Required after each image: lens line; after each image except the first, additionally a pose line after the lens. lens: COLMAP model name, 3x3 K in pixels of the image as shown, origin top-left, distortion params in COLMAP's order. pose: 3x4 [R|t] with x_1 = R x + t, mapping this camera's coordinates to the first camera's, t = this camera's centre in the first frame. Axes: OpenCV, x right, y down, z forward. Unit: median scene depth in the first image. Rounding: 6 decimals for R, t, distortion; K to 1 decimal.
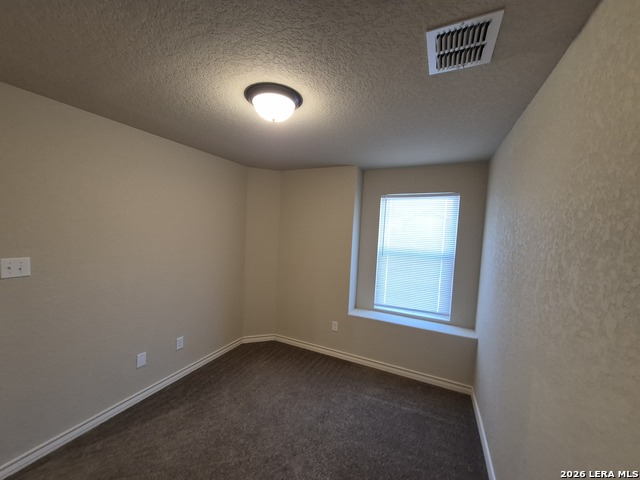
lens RADIAL K [[251.7, 0, 315.3], [0, 251.7, 243.4], [0, 0, 1]] dist [0.009504, -0.000293]
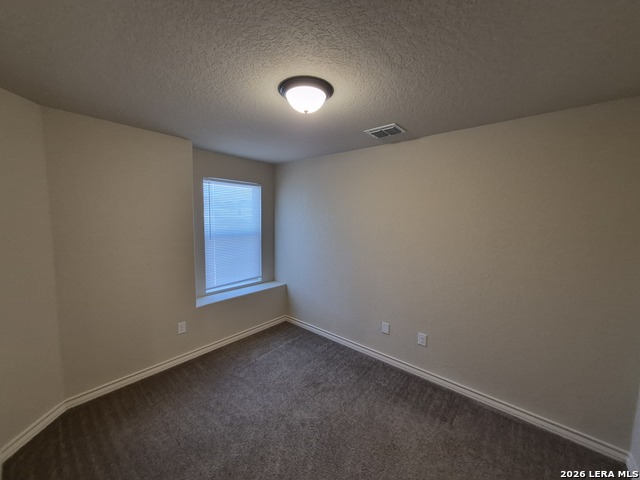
lens RADIAL K [[251.7, 0, 315.3], [0, 251.7, 243.4], [0, 0, 1]] dist [0.009504, -0.000293]
pose [[0.254573, -0.134906, 0.957597, -0.624651], [0.053366, 0.990673, 0.125378, -0.039620], [-0.965580, 0.019185, 0.259398, 0.358434]]
